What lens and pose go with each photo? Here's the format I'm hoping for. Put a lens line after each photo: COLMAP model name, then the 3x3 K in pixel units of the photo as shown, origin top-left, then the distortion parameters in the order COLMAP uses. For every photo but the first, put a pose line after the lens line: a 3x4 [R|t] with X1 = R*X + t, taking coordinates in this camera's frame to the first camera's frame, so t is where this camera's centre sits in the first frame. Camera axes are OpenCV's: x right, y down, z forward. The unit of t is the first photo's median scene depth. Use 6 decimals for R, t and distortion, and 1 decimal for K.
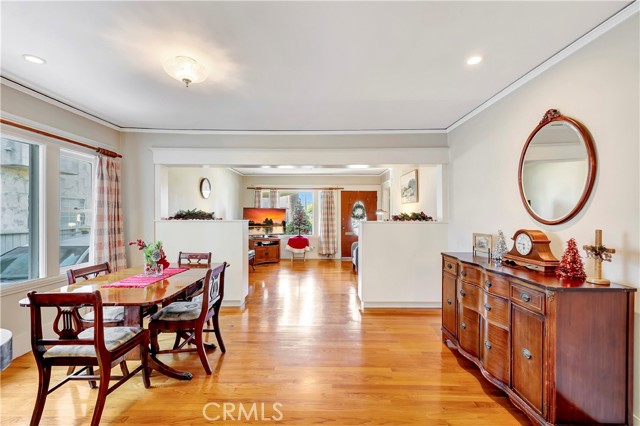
lens RADIAL K [[268.4, 0, 323.0], [0, 268.4, 216.4], [0, 0, 1]] dist [0.001522, 0.000338]
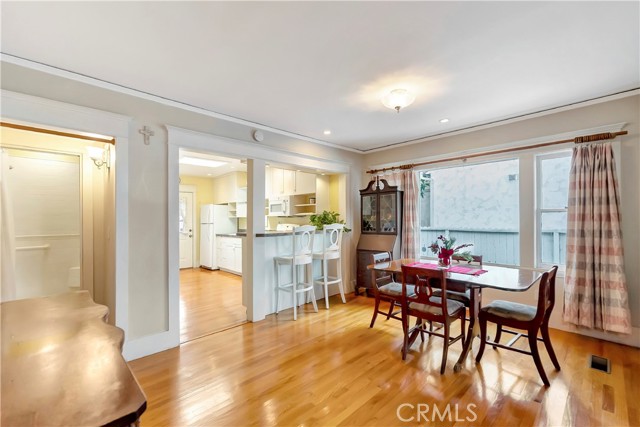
lens RADIAL K [[275.1, 0, 316.4], [0, 275.1, 214.4], [0, 0, 1]] dist [-0.000207, -0.000112]
pose [[-0.742727, -0.008156, -0.669544, 0.190458], [0.005800, 0.999810, -0.018614, 0.003771], [0.669569, -0.017708, -0.742539, 0.510778]]
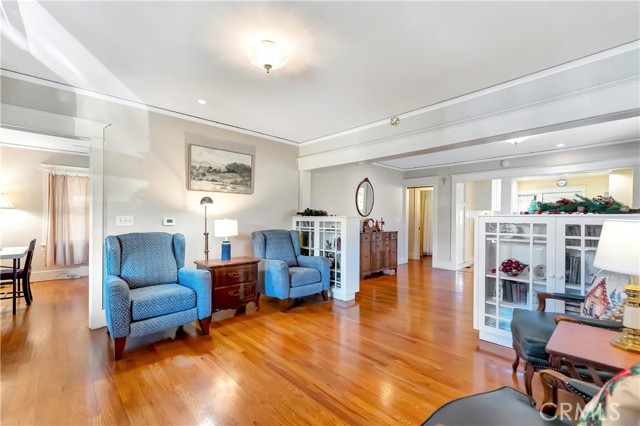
lens RADIAL K [[273.3, 0, 317.8], [0, 273.3, 227.0], [0, 0, 1]] dist [-0.000610, -0.000098]
pose [[-0.674067, -0.029927, 0.738063, -0.308794], [-0.003868, 0.999308, 0.036987, 0.010807], [-0.738660, 0.022077, -0.673717, 1.041948]]
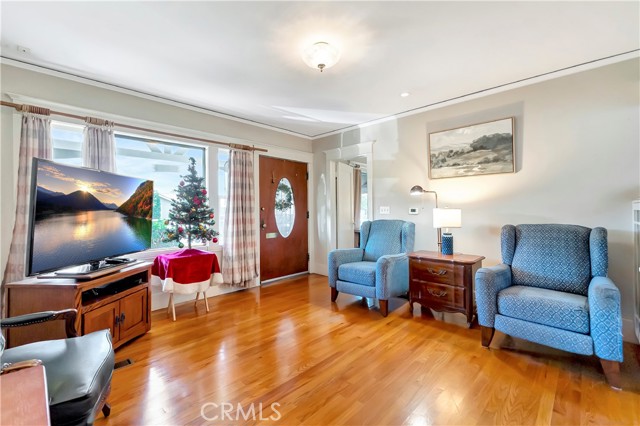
lens RADIAL K [[275.1, 0, 316.4], [0, 275.1, 213.9], [0, 0, 1]] dist [-0.000207, -0.000112]
pose [[0.704188, -0.017060, 0.709808, -0.283201], [0.013354, 0.999853, 0.010783, 0.018078], [-0.709888, 0.001886, 0.704312, 0.646359]]
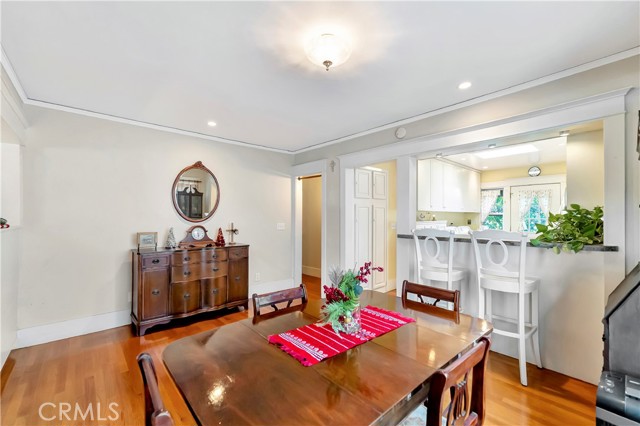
lens RADIAL K [[268.4, 0, 323.0], [0, 268.4, 216.4], [0, 0, 1]] dist [0.001522, 0.000338]
pose [[-0.655785, -0.002942, 0.754942, -0.346957], [0.000525, 0.999990, 0.004353, -0.005032], [-0.754947, 0.003251, -0.655777, 0.478441]]
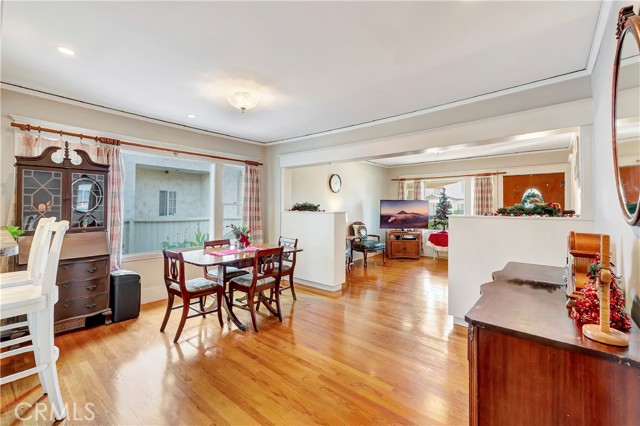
lens RADIAL K [[282.2, 0, 321.6], [0, 282.2, 200.6], [0, 0, 1]] dist [0.000597, 0.000248]
pose [[0.765263, -0.014906, -0.643545, 0.224565], [-0.005093, 0.999560, -0.029208, 0.001642], [0.643697, 0.025630, 0.764851, 0.054280]]
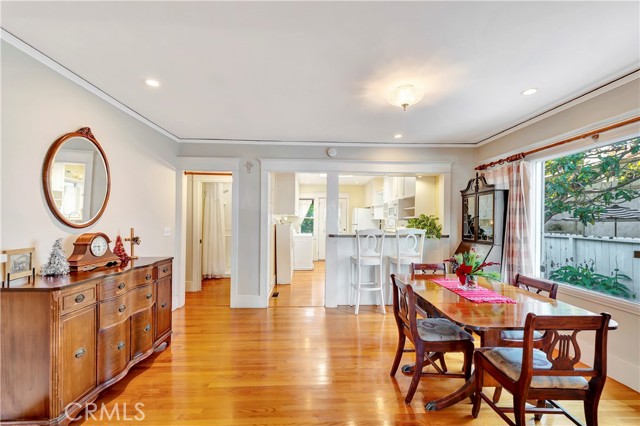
lens RADIAL K [[271.1, 0, 318.2], [0, 271.1, 218.0], [0, 0, 1]] dist [0.000938, 0.000094]
pose [[-0.999870, -0.010426, -0.012297, -0.037456], [-0.010372, 0.999936, -0.004418, -0.004699], [0.012342, -0.004290, -0.999915, 0.657581]]
